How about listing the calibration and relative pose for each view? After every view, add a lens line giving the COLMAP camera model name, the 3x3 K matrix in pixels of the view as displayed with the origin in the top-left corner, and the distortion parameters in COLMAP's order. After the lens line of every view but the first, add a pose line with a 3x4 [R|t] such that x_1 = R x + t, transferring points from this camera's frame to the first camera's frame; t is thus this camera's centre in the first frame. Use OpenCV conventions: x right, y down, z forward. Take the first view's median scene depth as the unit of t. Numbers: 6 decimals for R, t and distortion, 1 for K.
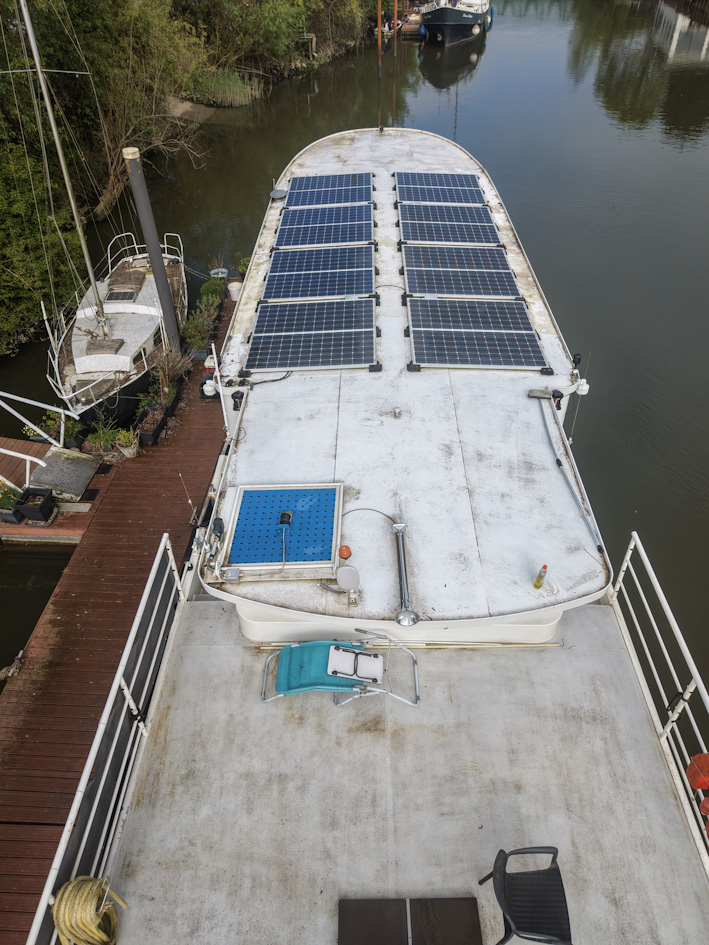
lens RADIAL K [[662.8, 0, 359.9], [0, 662.8, 471.1], [0, 0, 1]] dist [0.050672, -0.031885]
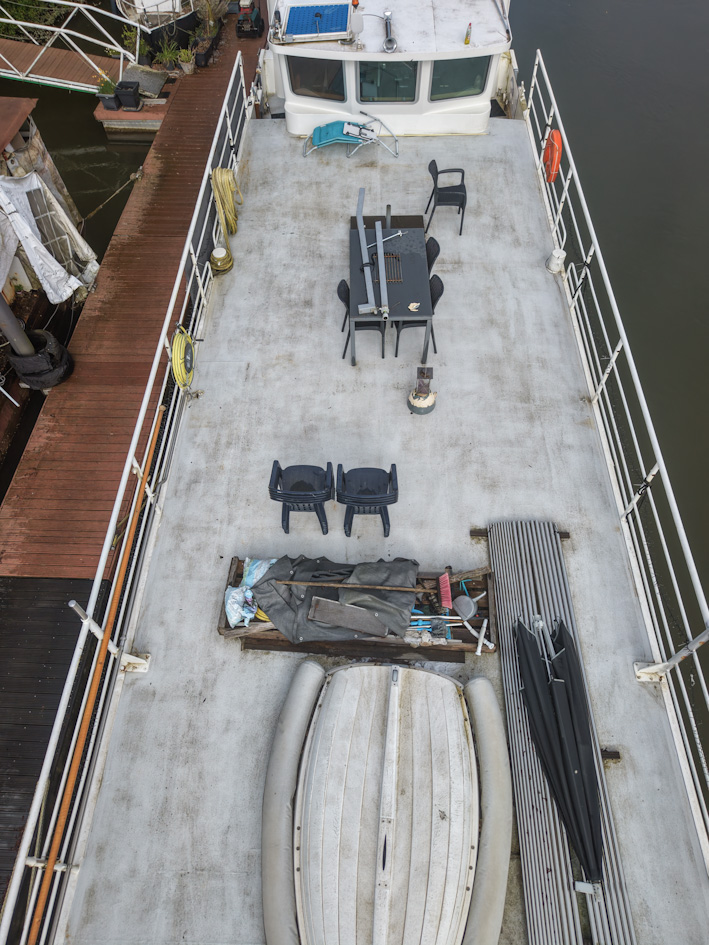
lens RADIAL K [[662.8, 0, 356.8], [0, 662.8, 476.4], [0, 0, 1]] dist [0.050672, -0.031885]
pose [[0.999904, 0.013841, 0.000731, -0.004437], [-0.013604, 0.969968, 0.242853, 0.722684], [0.002652, -0.242840, 0.970063, -0.824371]]
